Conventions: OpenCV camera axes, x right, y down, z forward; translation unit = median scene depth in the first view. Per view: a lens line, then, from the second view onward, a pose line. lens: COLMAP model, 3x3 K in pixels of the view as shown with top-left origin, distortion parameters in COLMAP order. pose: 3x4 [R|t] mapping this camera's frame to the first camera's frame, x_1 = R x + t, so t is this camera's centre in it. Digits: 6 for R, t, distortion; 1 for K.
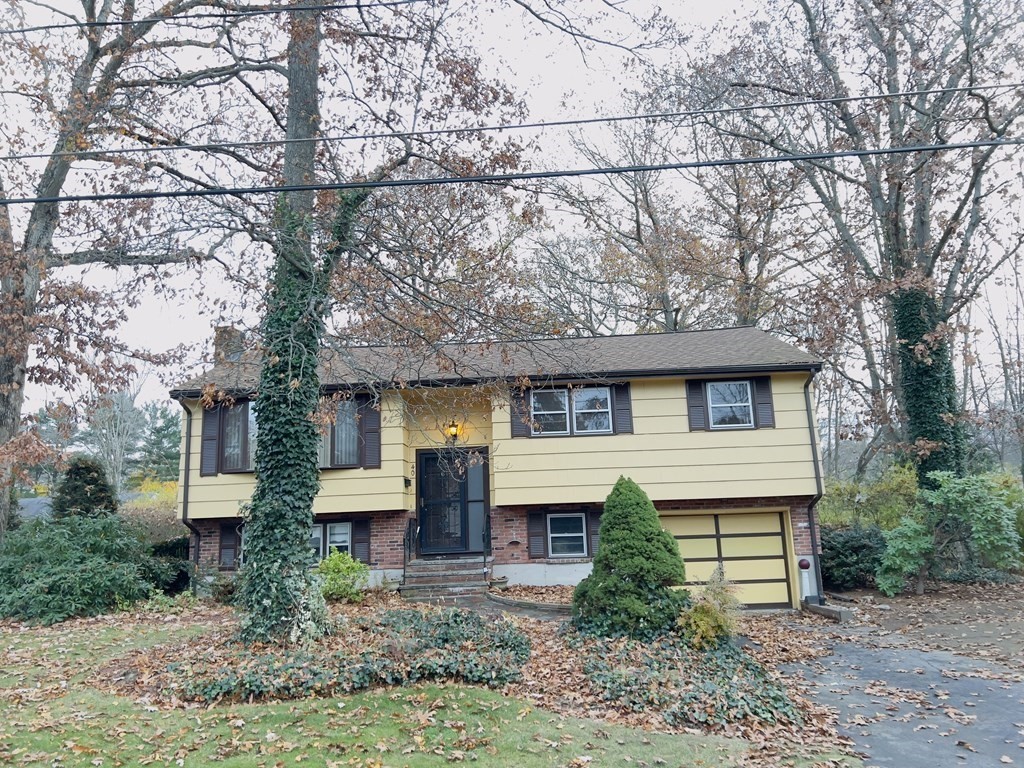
lens RADIAL K [[762.2, 0, 503.1], [0, 762.2, 381.9], [0, 0, 1]] dist [0.053206, -0.054238]
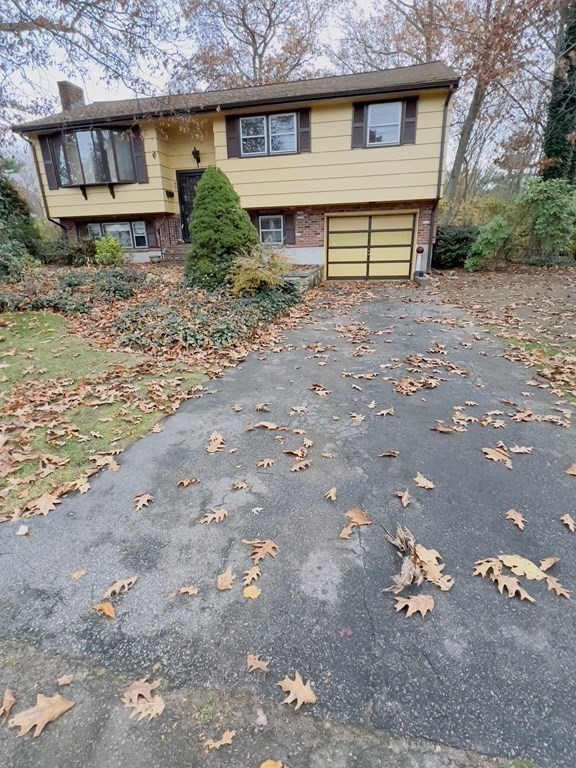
lens RADIAL K [[374.6, 0, 288.0], [0, 374.6, 384.0], [0, 0, 1]] dist [-0.000714, -0.000072]
pose [[0.985795, 0.068564, -0.153319, 0.266266], [0.021323, 0.854394, 0.519188, 0.074498], [0.166592, -0.515082, 0.840796, 0.202956]]
